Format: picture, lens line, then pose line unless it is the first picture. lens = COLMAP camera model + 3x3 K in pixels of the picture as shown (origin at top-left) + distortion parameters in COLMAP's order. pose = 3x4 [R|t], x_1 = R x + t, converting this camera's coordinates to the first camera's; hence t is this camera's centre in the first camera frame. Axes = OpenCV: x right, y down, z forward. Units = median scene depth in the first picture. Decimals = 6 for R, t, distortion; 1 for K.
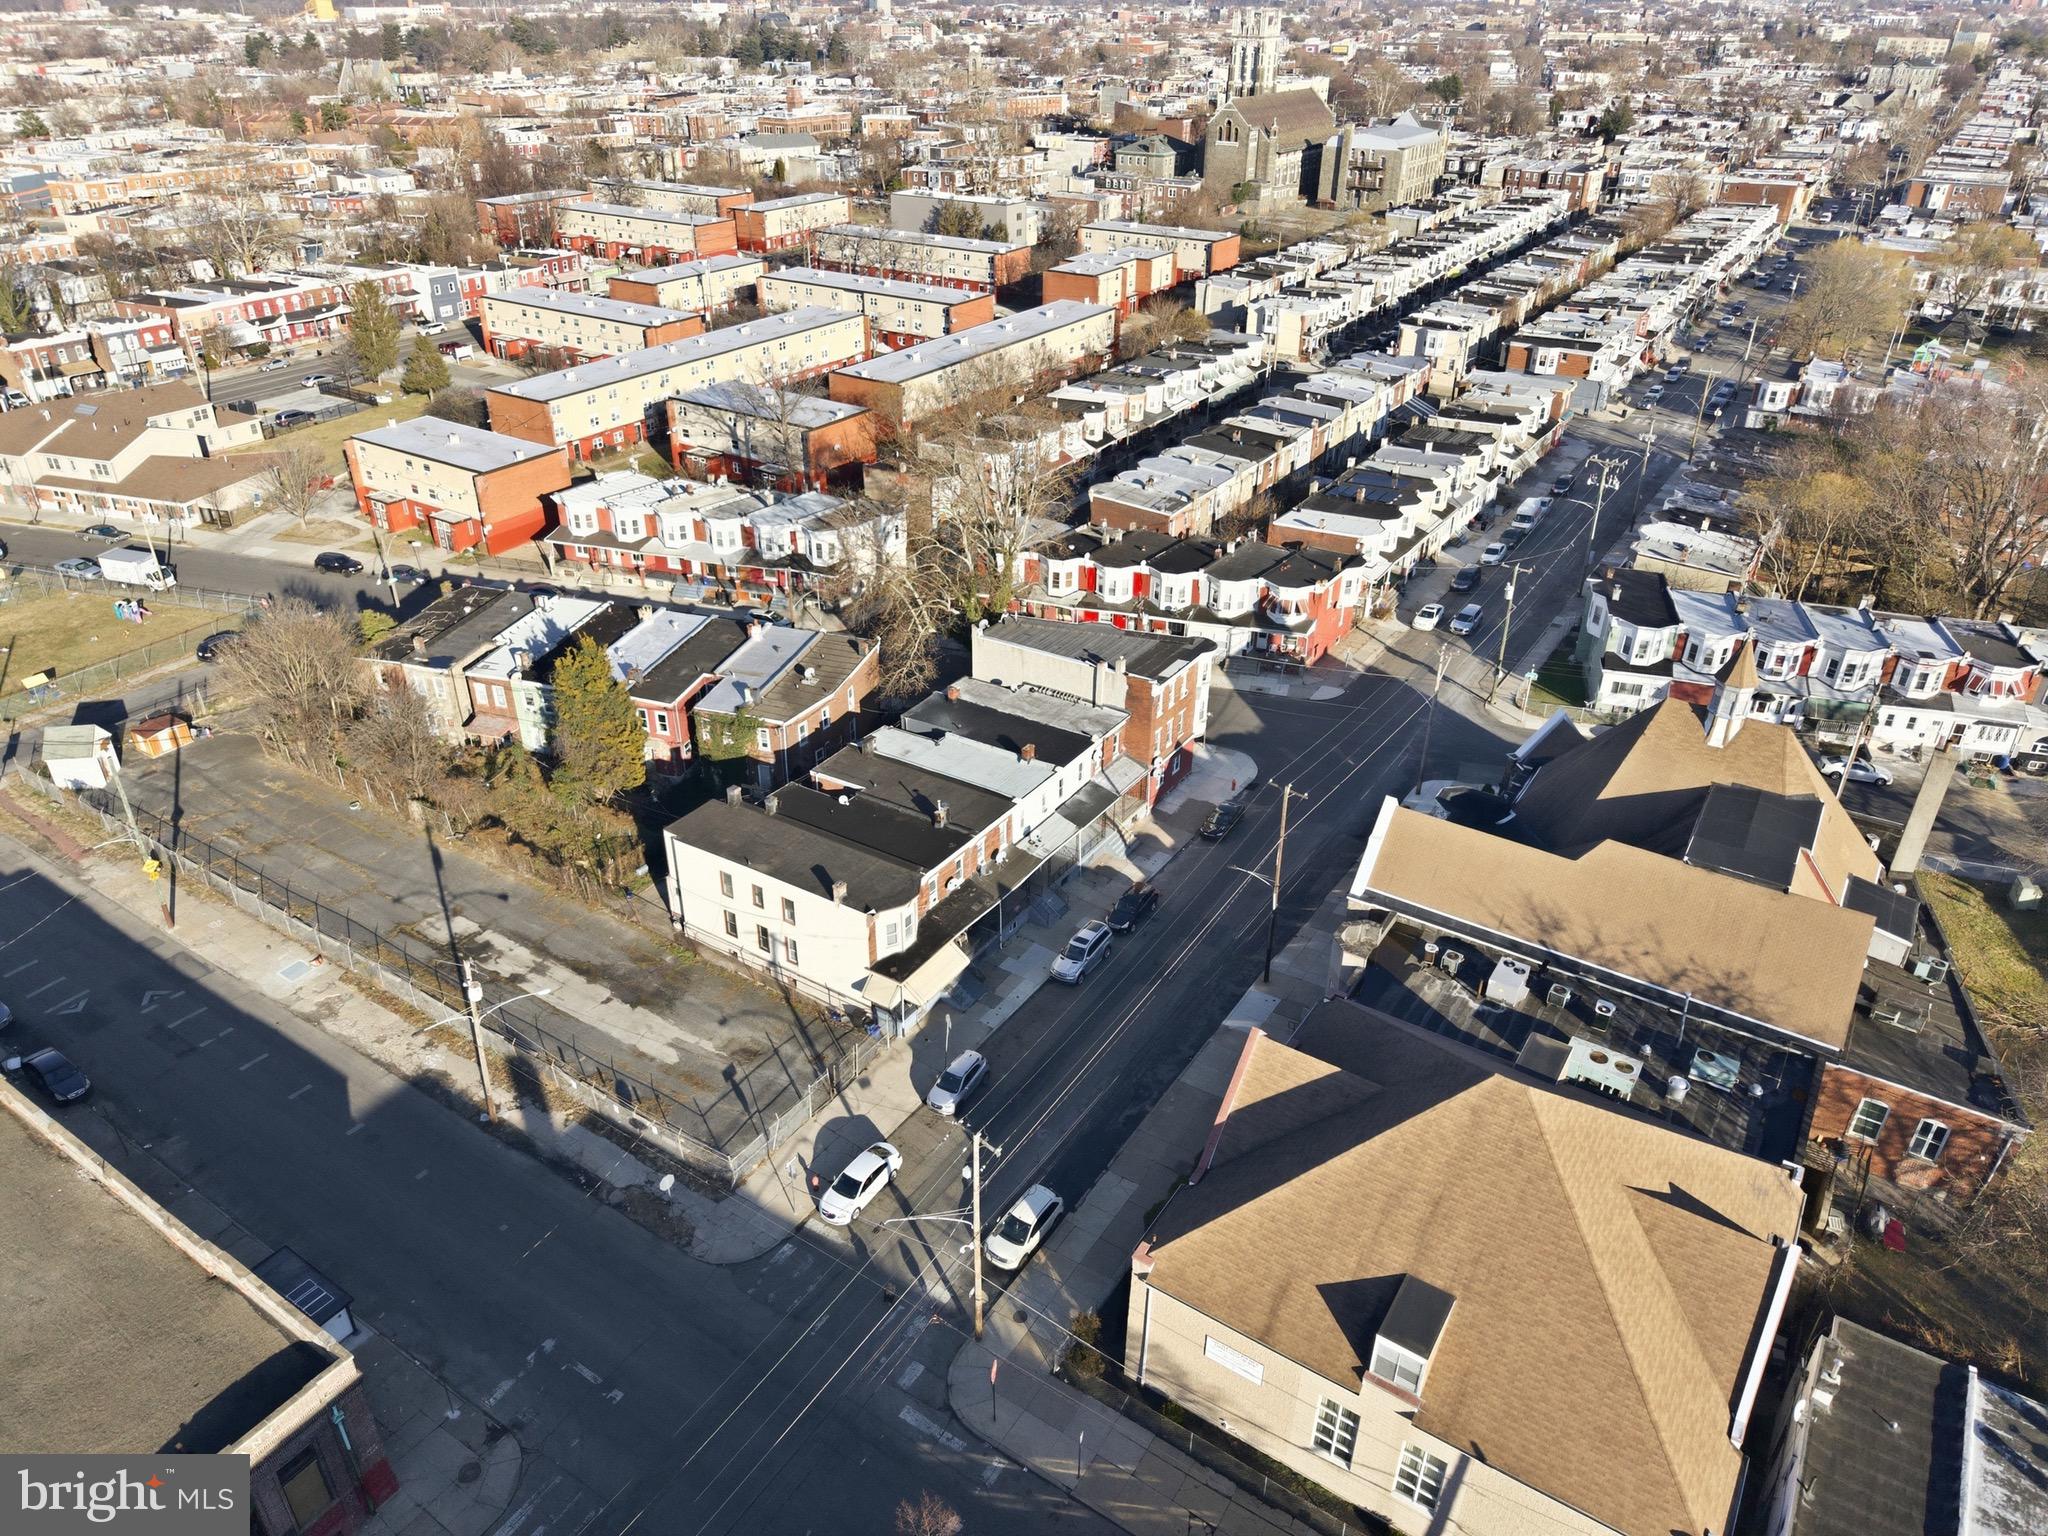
lens RADIAL K [[1377.7, 0, 1017.2], [0, 1377.7, 760.1], [0, 0, 1]] dist [0.011680, -0.013375]
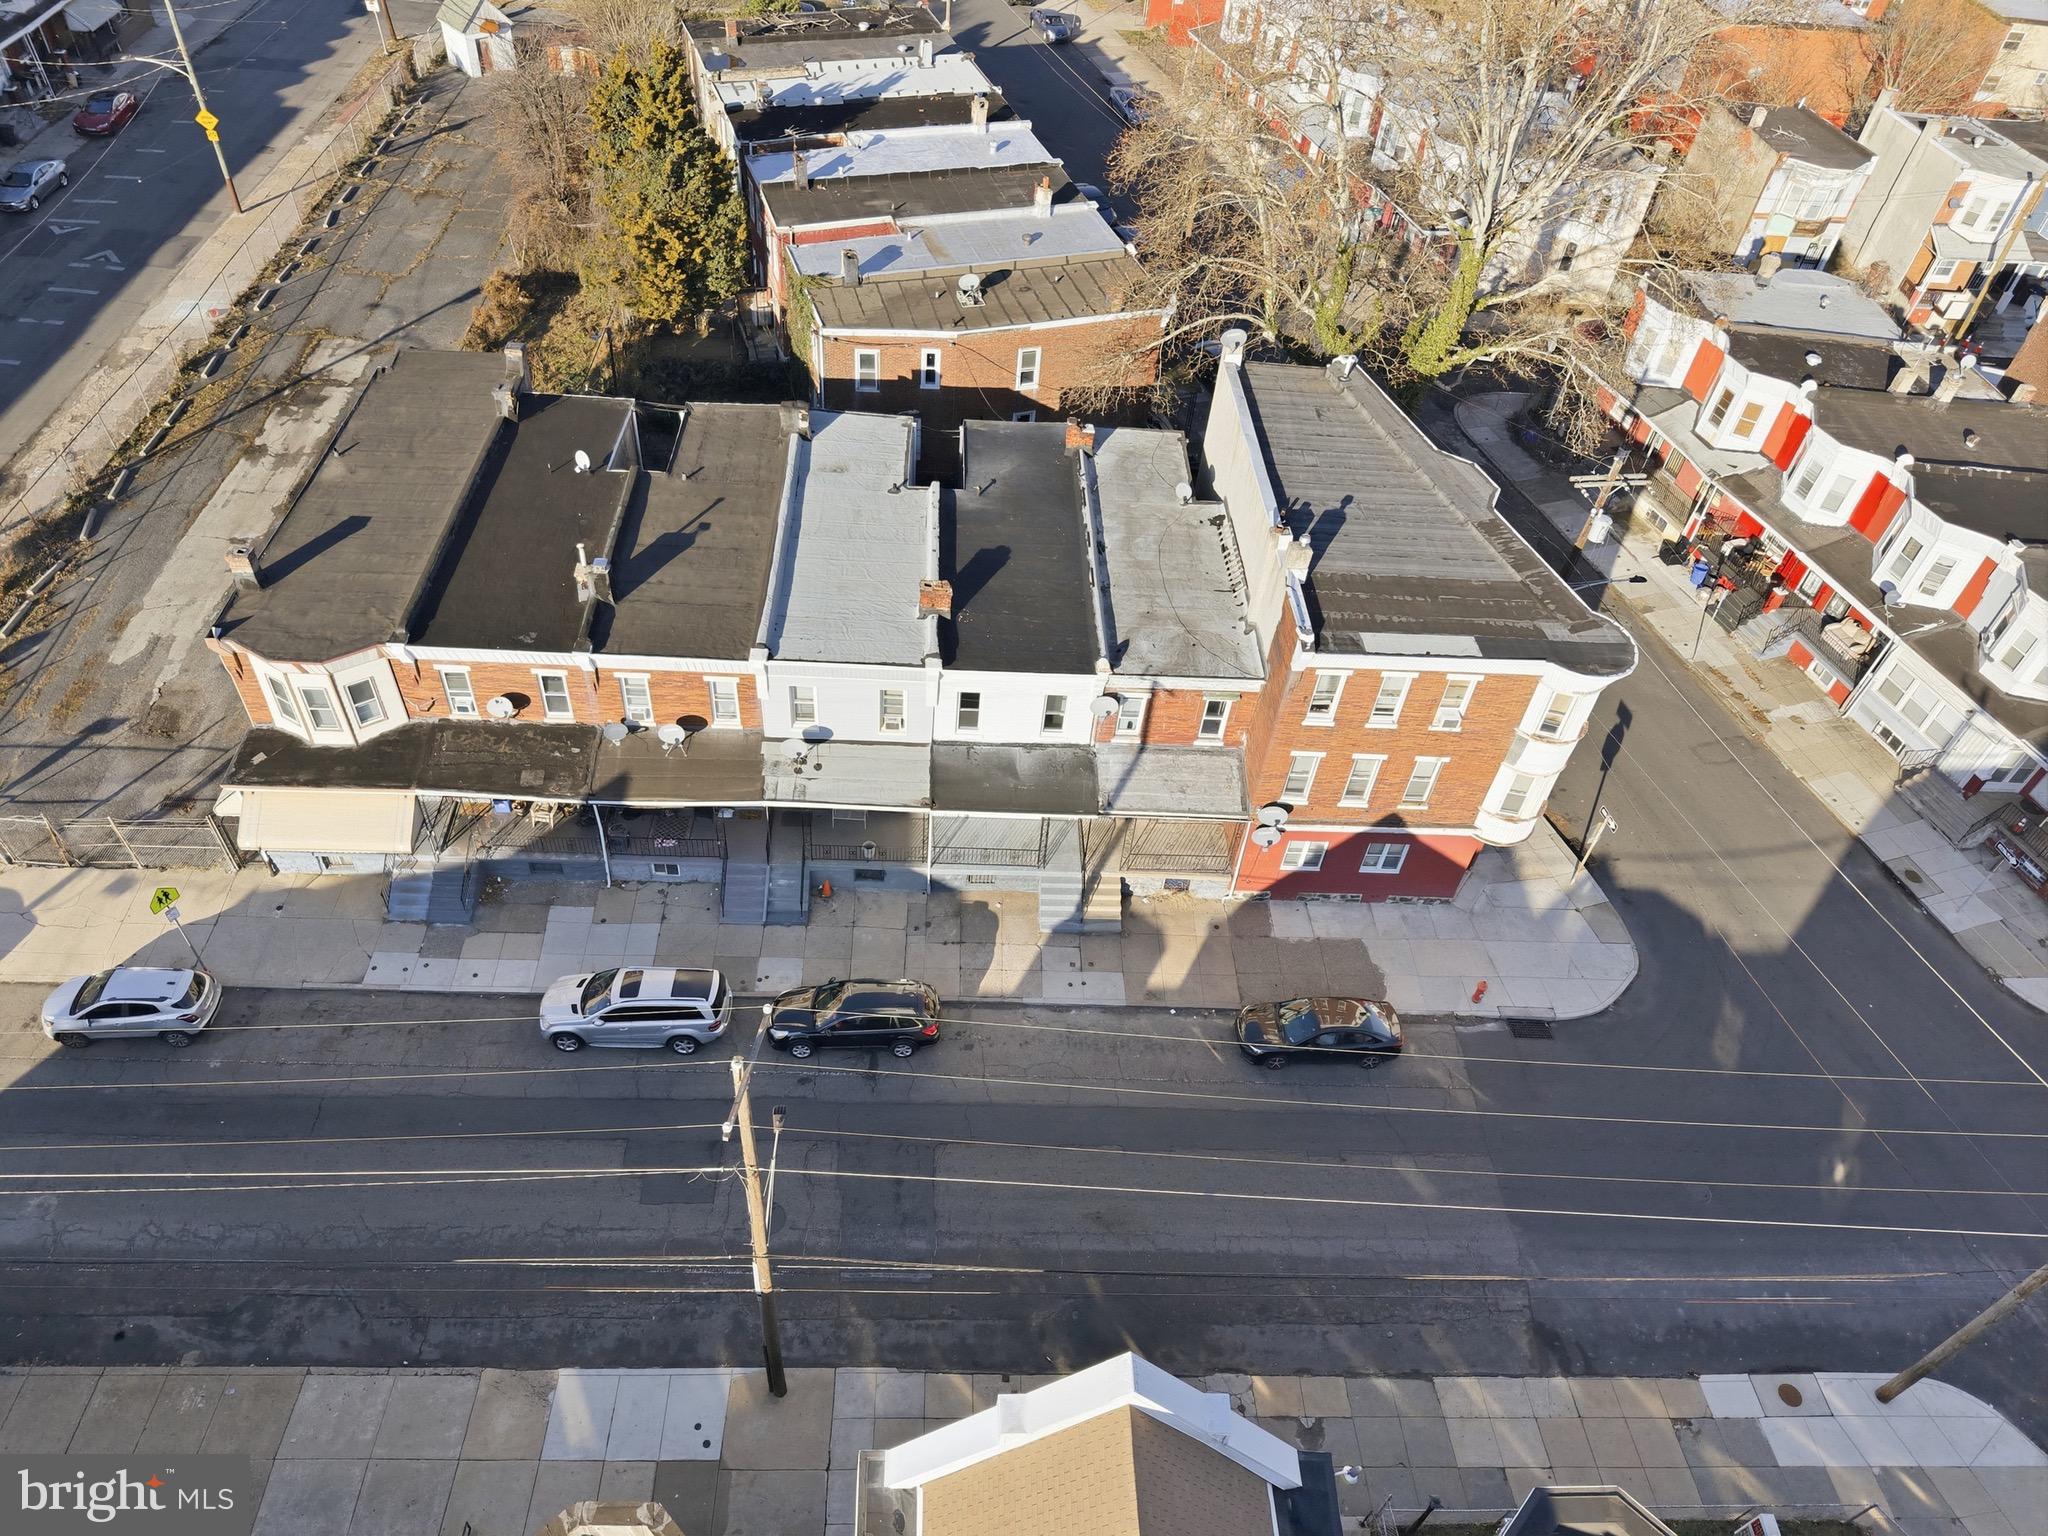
lens RADIAL K [[1377.7, 0, 1019.2], [0, 1377.7, 766.3], [0, 0, 1]] dist [0.011680, -0.013375]
pose [[0.571226, 0.602394, -0.557514, 0.211434], [-0.462070, 0.797392, 0.388146, -0.101841], [0.678374, 0.035892, 0.733839, 0.488746]]
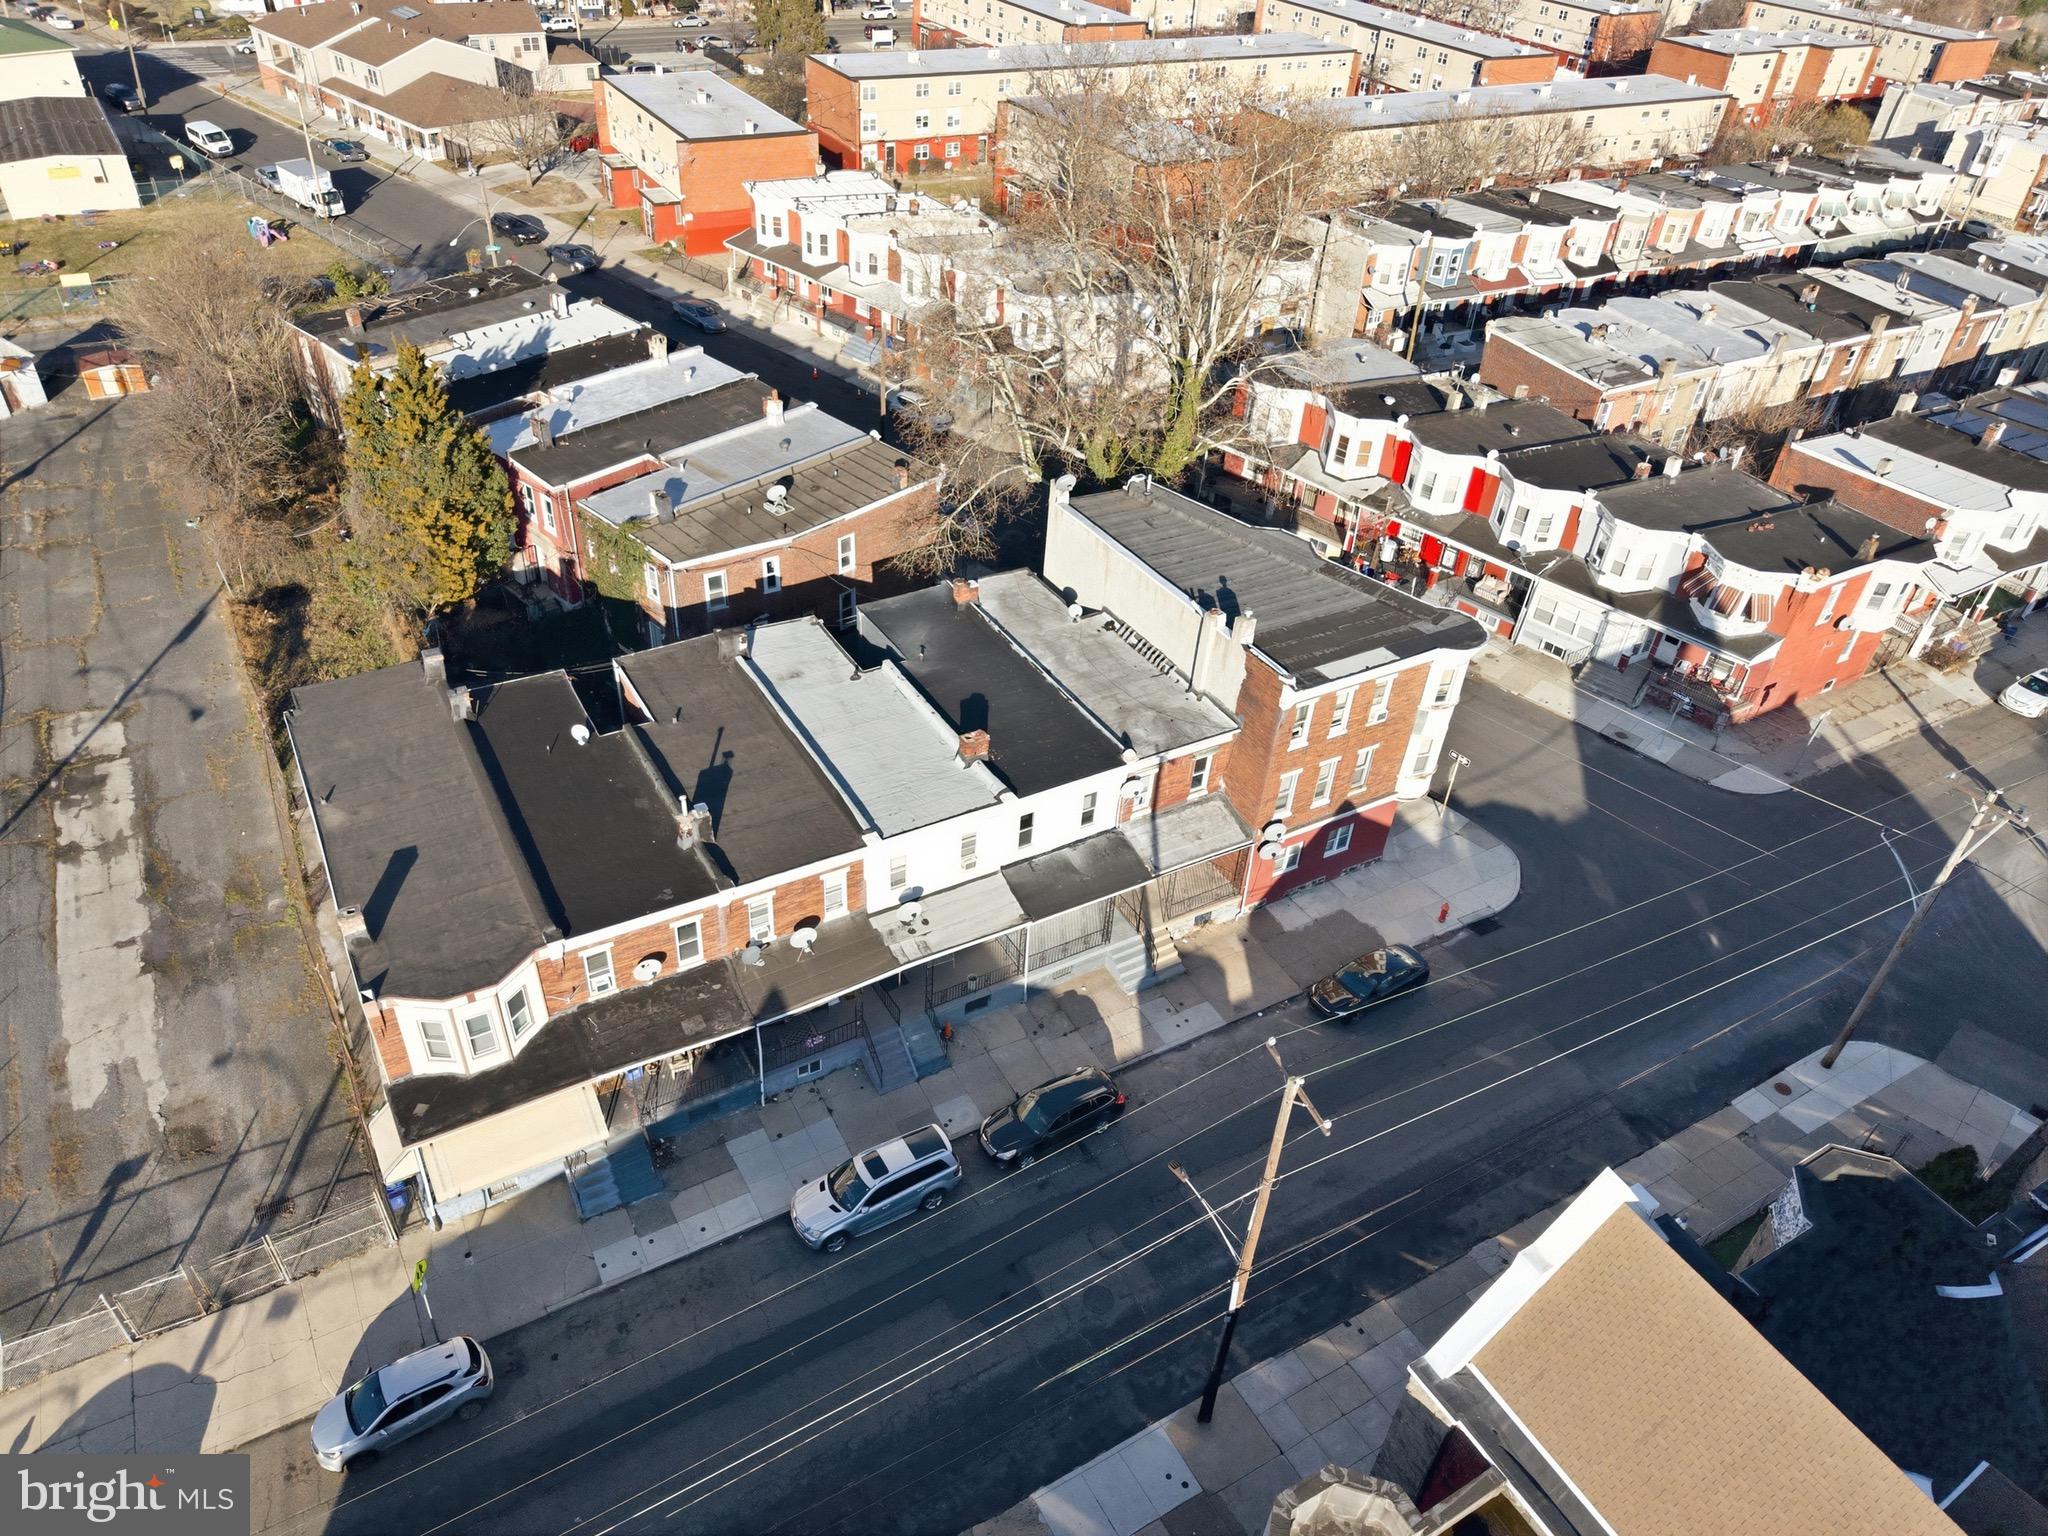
lens RADIAL K [[1377.7, 0, 1022.4], [0, 1377.7, 757.6], [0, 0, 1]] dist [0.011680, -0.013375]
pose [[0.892728, 0.305567, -0.331158, 0.135373], [-0.265981, 0.950589, 0.160108, -0.061105], [0.363719, -0.054851, 0.929892, 0.375525]]
